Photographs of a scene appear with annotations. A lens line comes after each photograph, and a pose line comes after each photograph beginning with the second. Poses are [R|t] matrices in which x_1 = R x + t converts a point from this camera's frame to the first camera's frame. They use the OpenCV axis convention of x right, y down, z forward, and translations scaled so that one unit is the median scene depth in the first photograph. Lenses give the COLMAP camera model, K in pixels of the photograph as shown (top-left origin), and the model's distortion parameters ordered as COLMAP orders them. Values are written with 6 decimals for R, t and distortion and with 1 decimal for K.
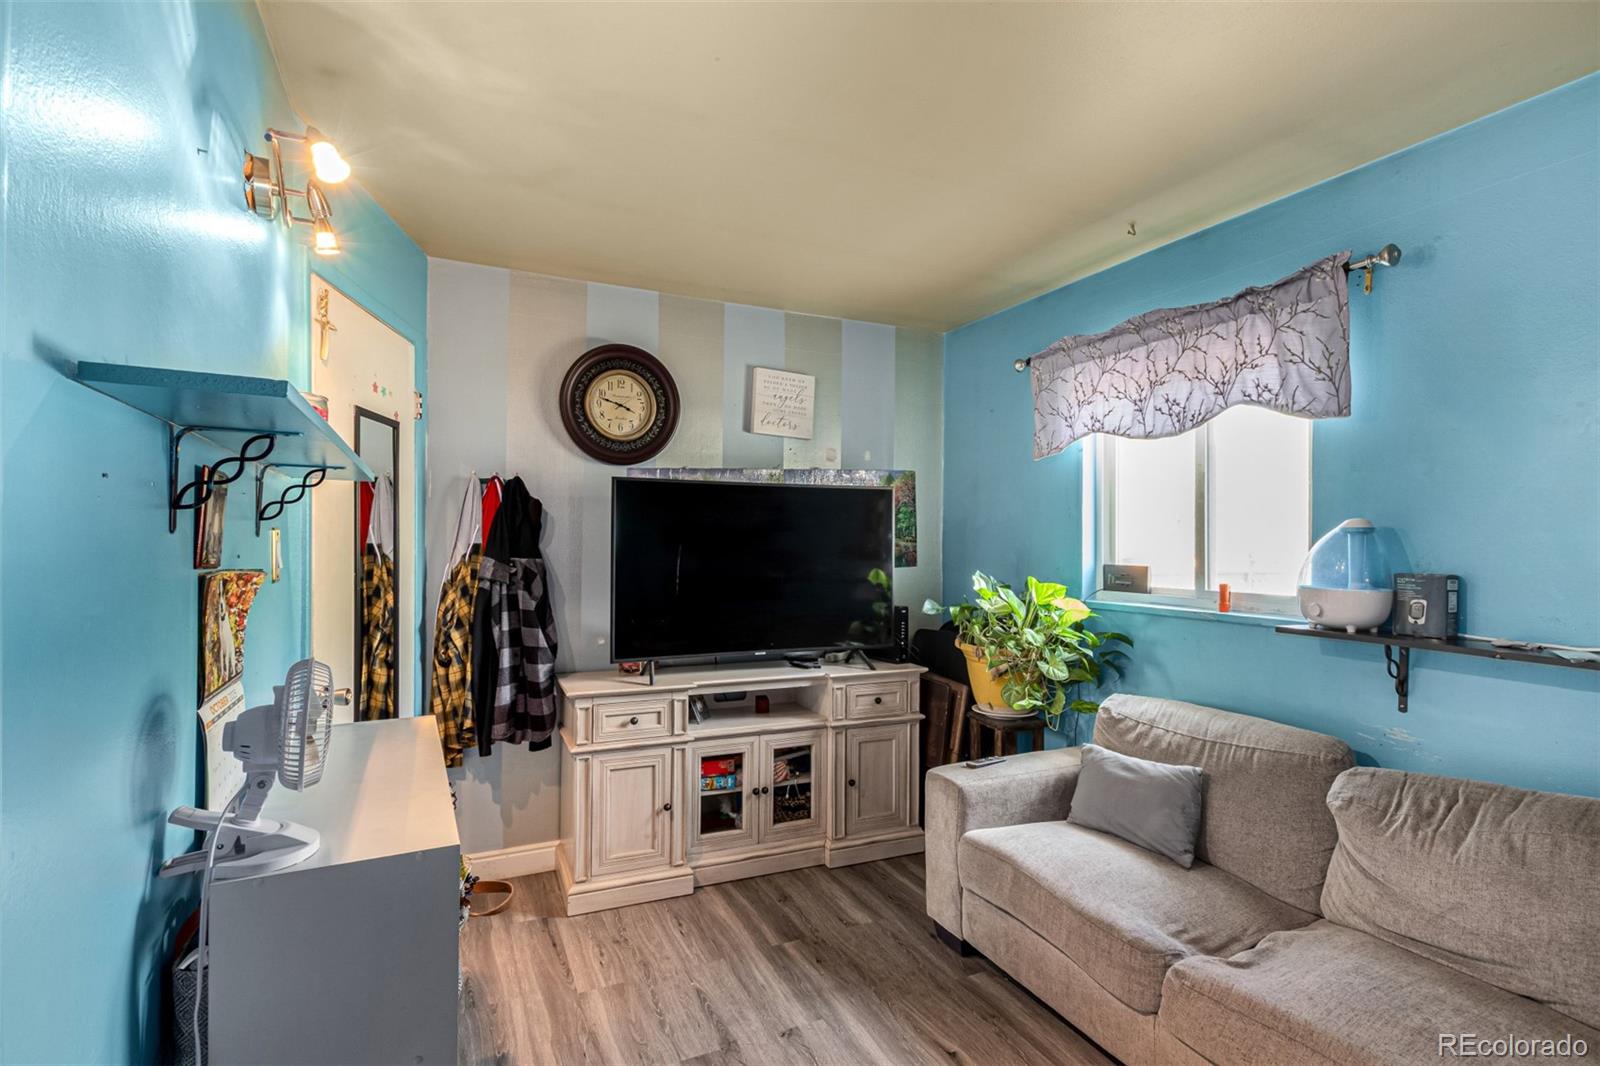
lens RADIAL K [[722.4, 0, 784.5], [0, 722.4, 541.3], [0, 0, 1]] dist [0.000529, -0.000271]
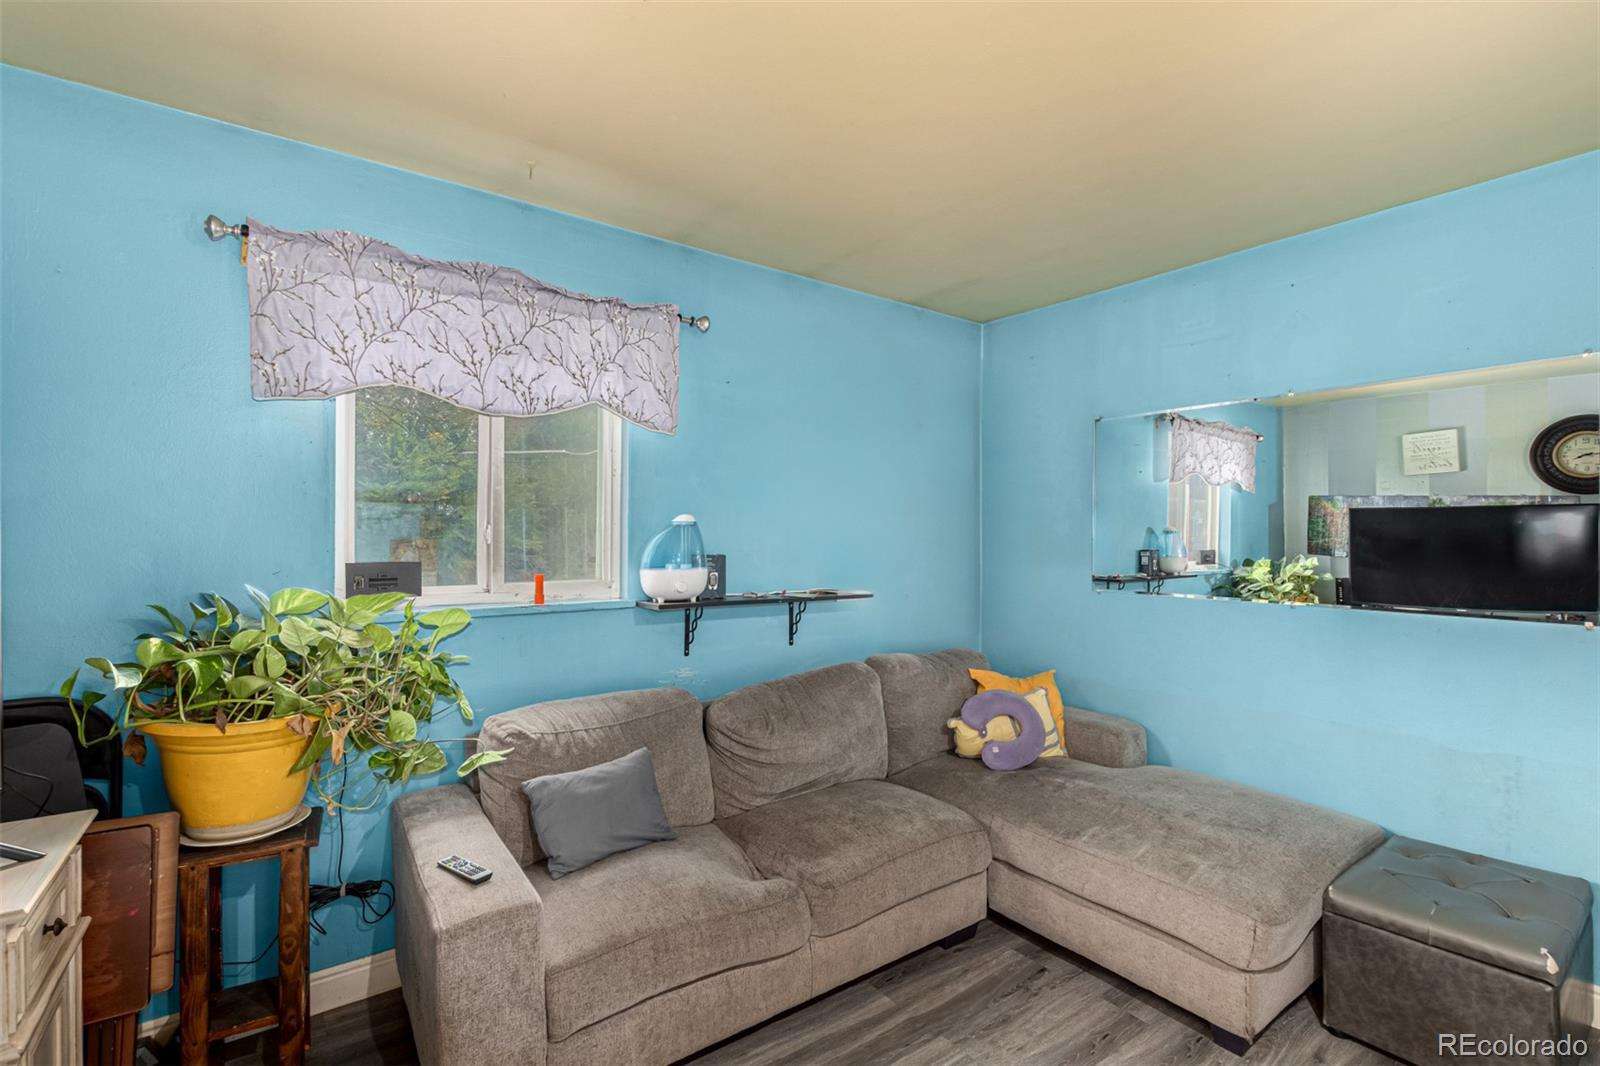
lens RADIAL K [[722.4, 0, 784.5], [0, 722.4, 541.3], [0, 0, 1]] dist [0.000529, -0.000271]
pose [[-0.181563, -0.003849, 0.983372, -0.419250], [0.005076, 0.999975, 0.004851, 0.009623], [-0.983366, 0.005873, -0.181539, 0.849023]]
